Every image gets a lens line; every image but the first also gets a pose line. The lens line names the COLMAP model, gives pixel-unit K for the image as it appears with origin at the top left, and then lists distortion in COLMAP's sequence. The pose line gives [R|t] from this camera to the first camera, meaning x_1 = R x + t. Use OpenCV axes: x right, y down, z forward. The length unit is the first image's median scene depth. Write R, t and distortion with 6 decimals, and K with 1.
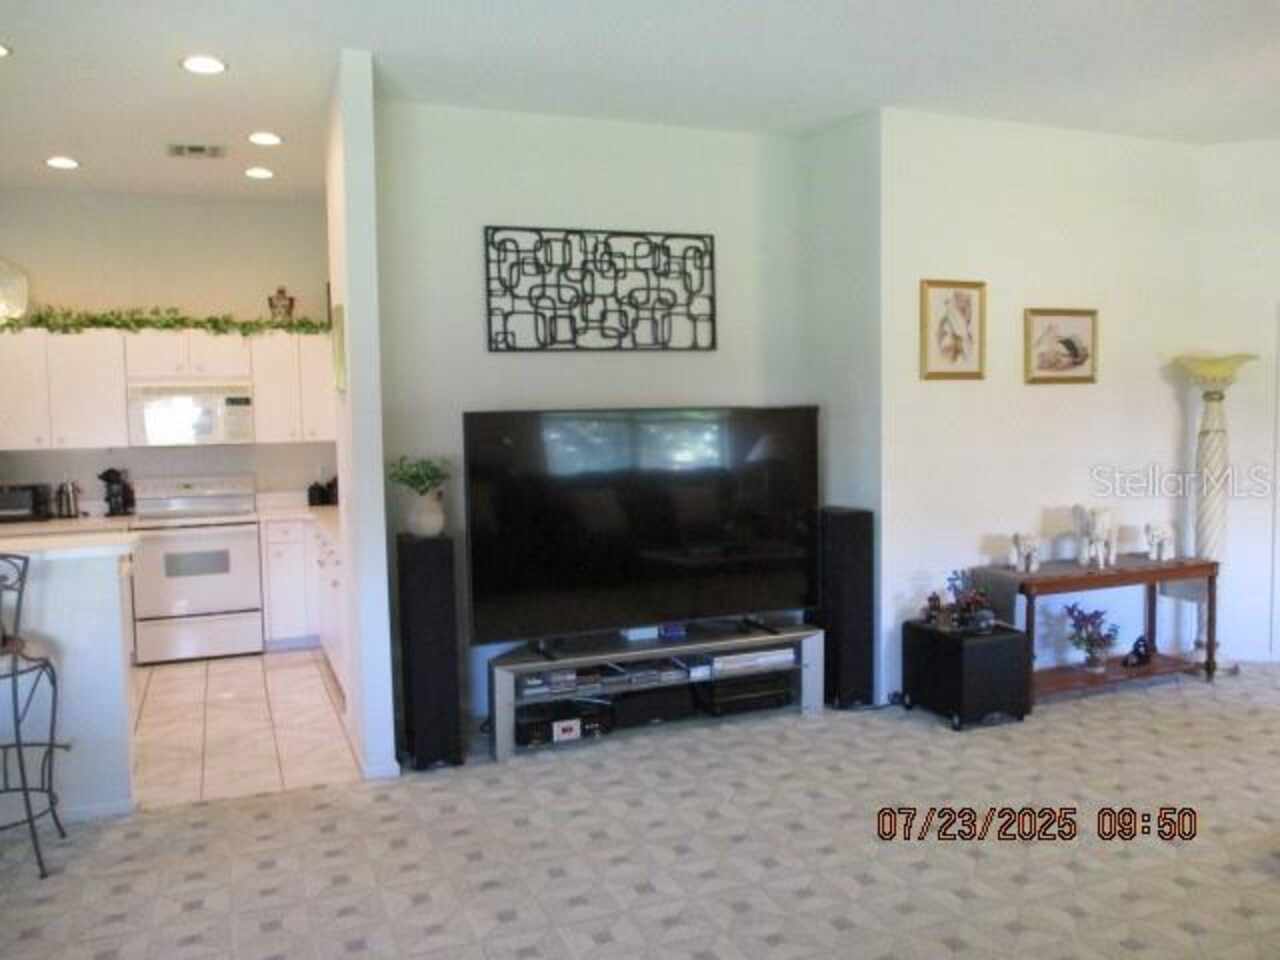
lens RADIAL K [[1058.1, 0, 651.0], [0, 1058.1, 473.5], [0, 0, 1]] dist [-0.036379, 0.007643]
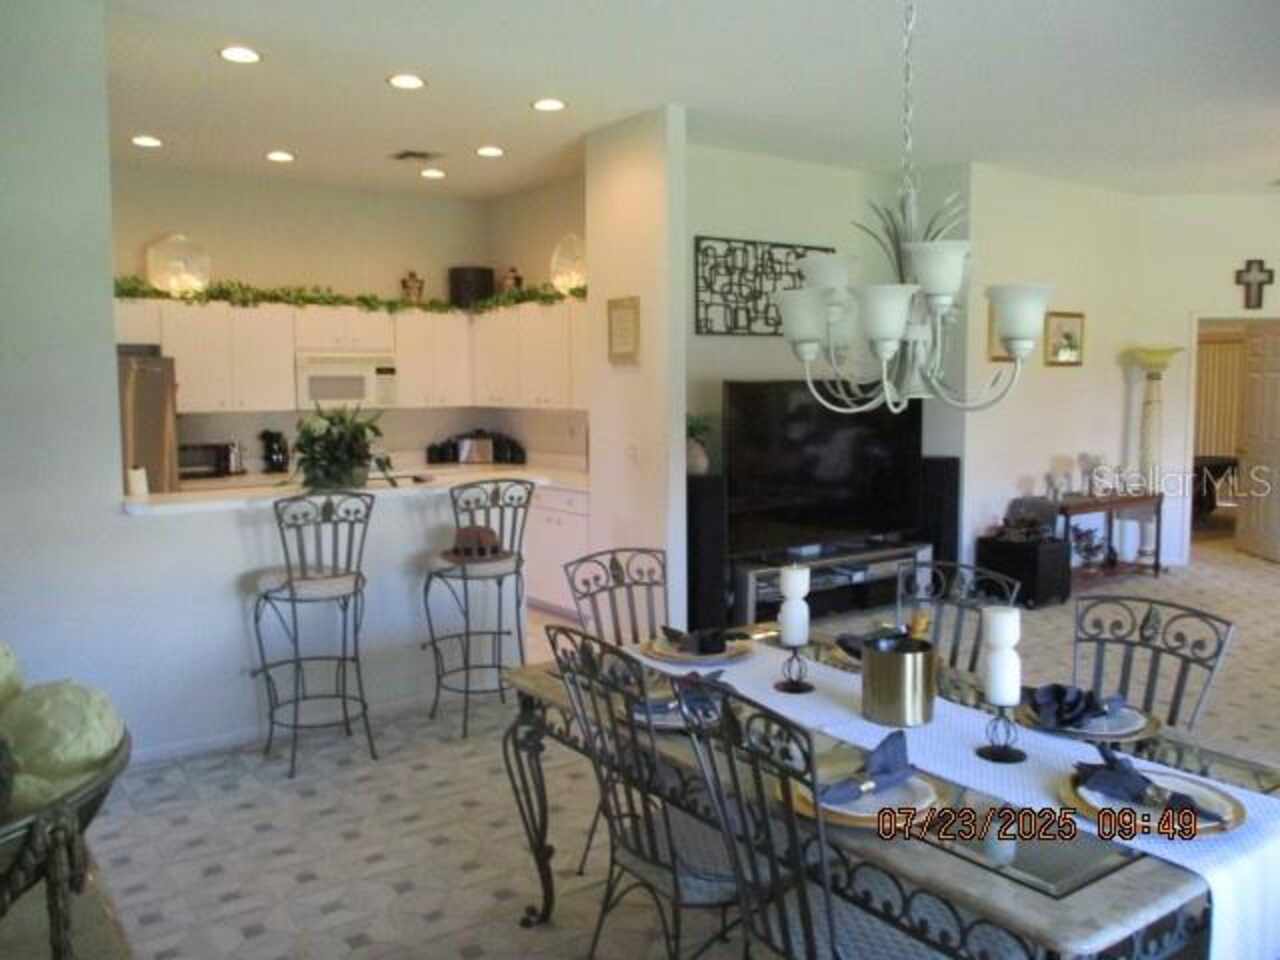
lens RADIAL K [[1058.1, 0, 651.0], [0, 1058.1, 473.5], [0, 0, 1]] dist [-0.036379, 0.007643]
pose [[0.970168, -0.009710, 0.242240, -0.502502], [0.005214, 0.999802, 0.019191, 0.027835], [-0.242378, -0.017356, 0.970027, -0.227325]]
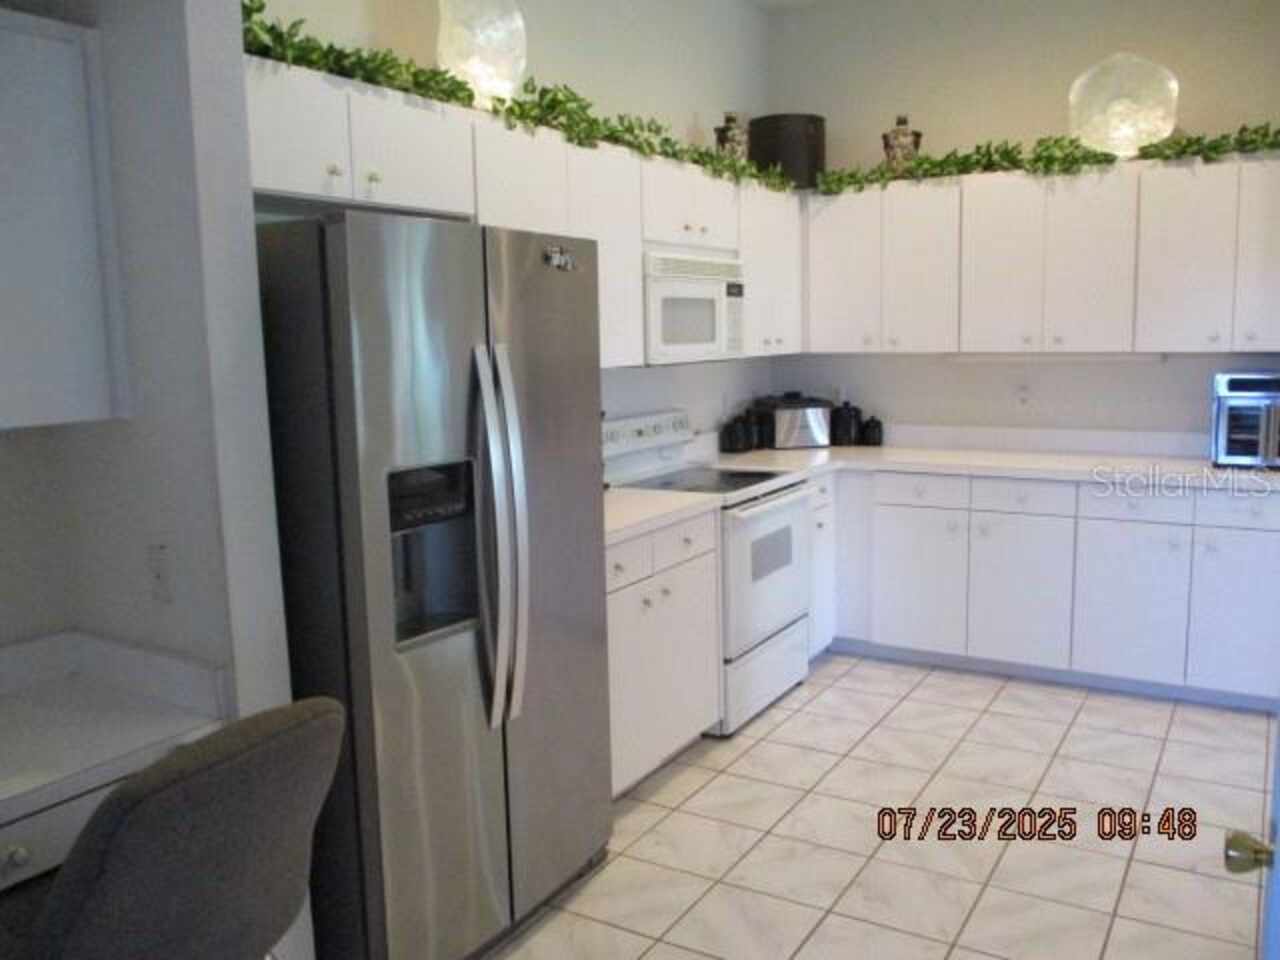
lens RADIAL K [[1058.1, 0, 651.0], [0, 1058.1, 473.5], [0, 0, 1]] dist [-0.036379, 0.007643]
pose [[0.802214, -0.078298, 0.591881, -1.038951], [0.042243, 0.996323, 0.074545, -0.012204], [-0.595541, -0.034798, 0.802571, 0.677395]]
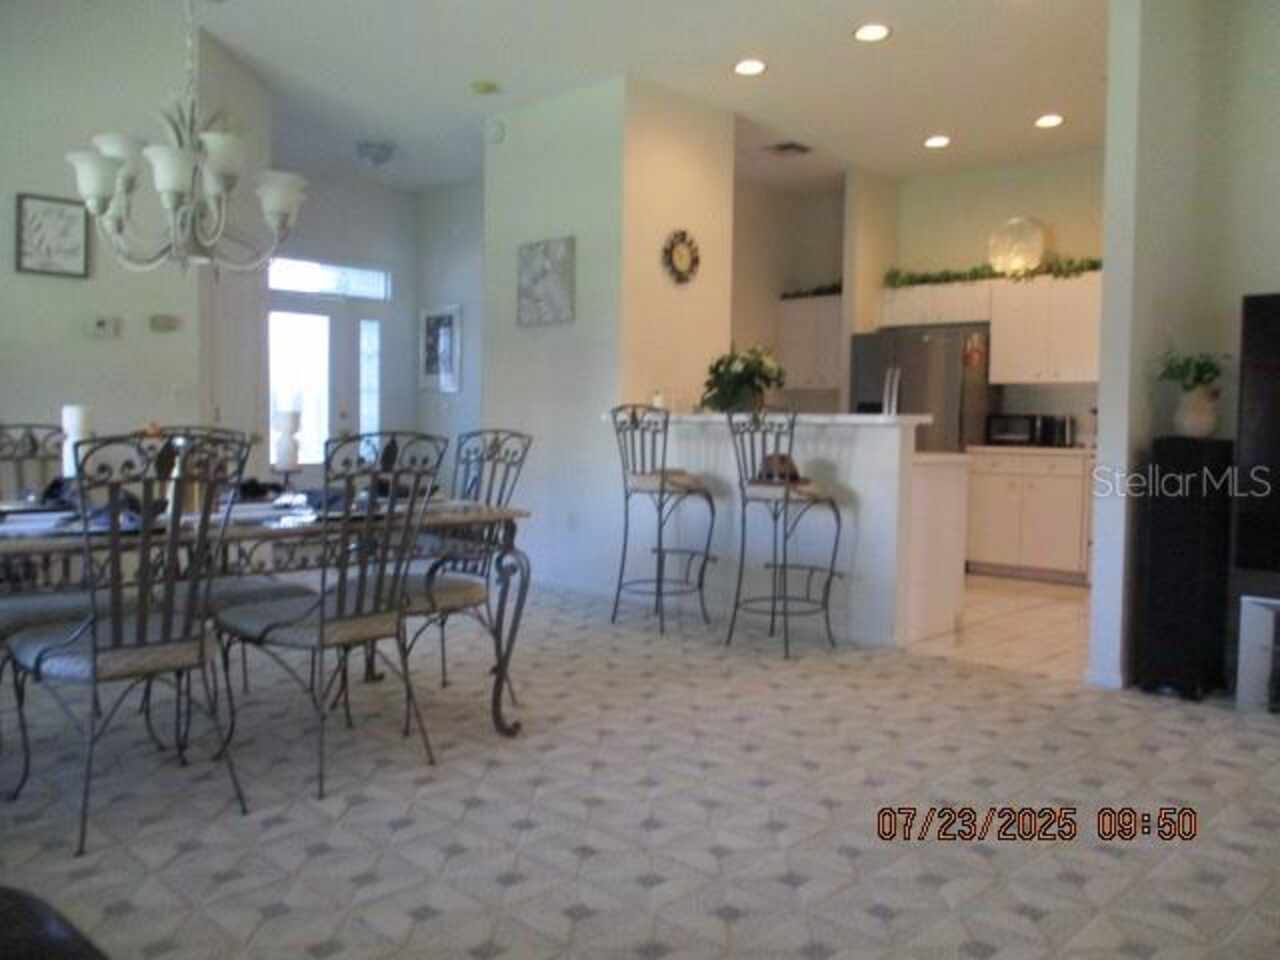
lens RADIAL K [[1058.1, 0, 651.0], [0, 1058.1, 473.5], [0, 0, 1]] dist [-0.036379, 0.007643]
pose [[0.404859, 0.068644, -0.911799, 0.351014], [-0.082368, 0.995862, 0.038399, 0.078998], [0.910662, 0.059557, 0.408837, 0.192245]]
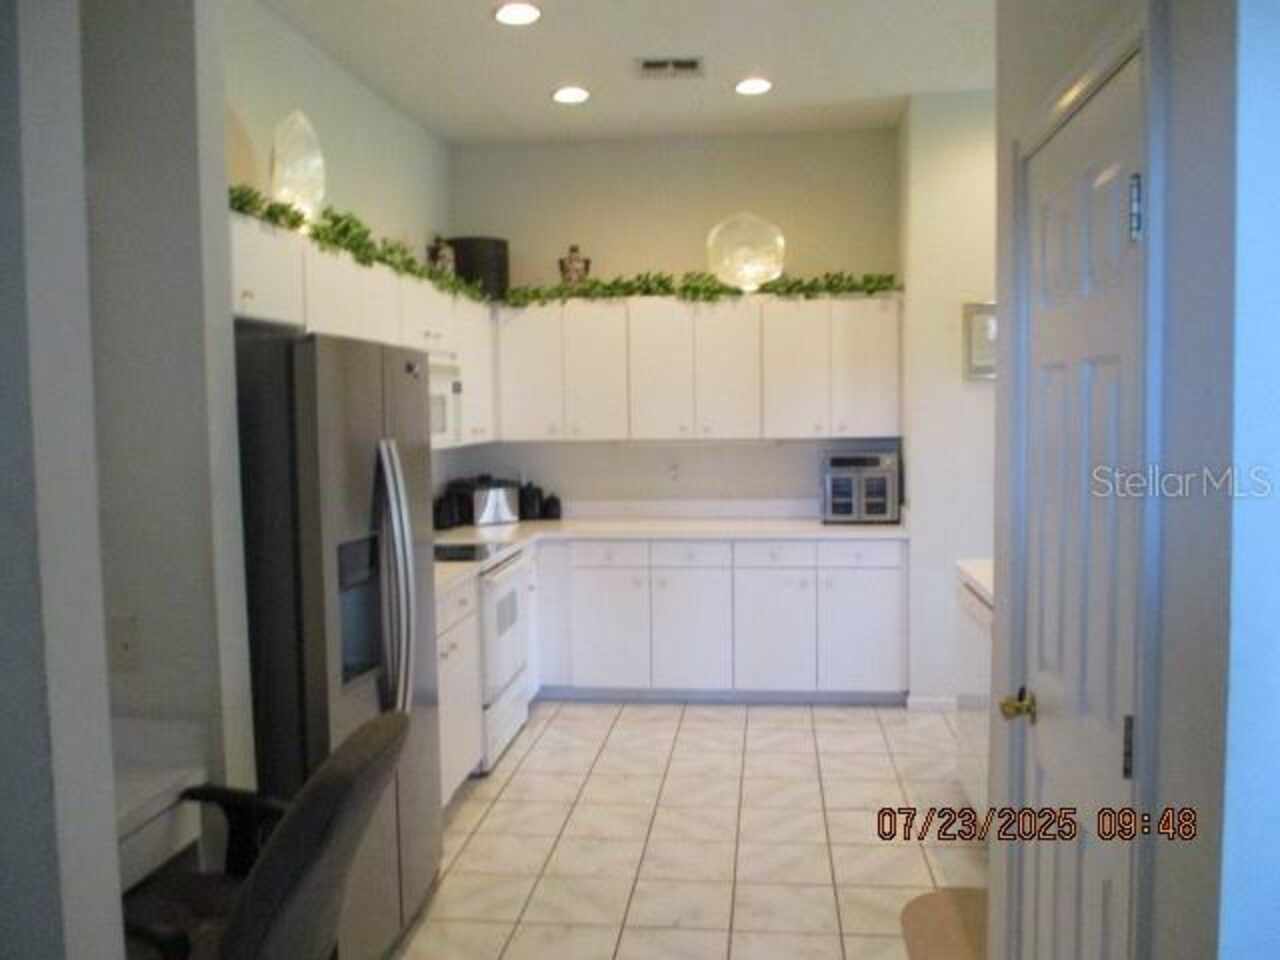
lens RADIAL K [[1058.1, 0, 651.0], [0, 1058.1, 473.5], [0, 0, 1]] dist [-0.036379, 0.007643]
pose [[0.478167, -0.044213, 0.877155, -1.236770], [0.059806, 0.998053, 0.017704, -0.019509], [-0.876230, 0.043994, 0.479880, 0.697263]]
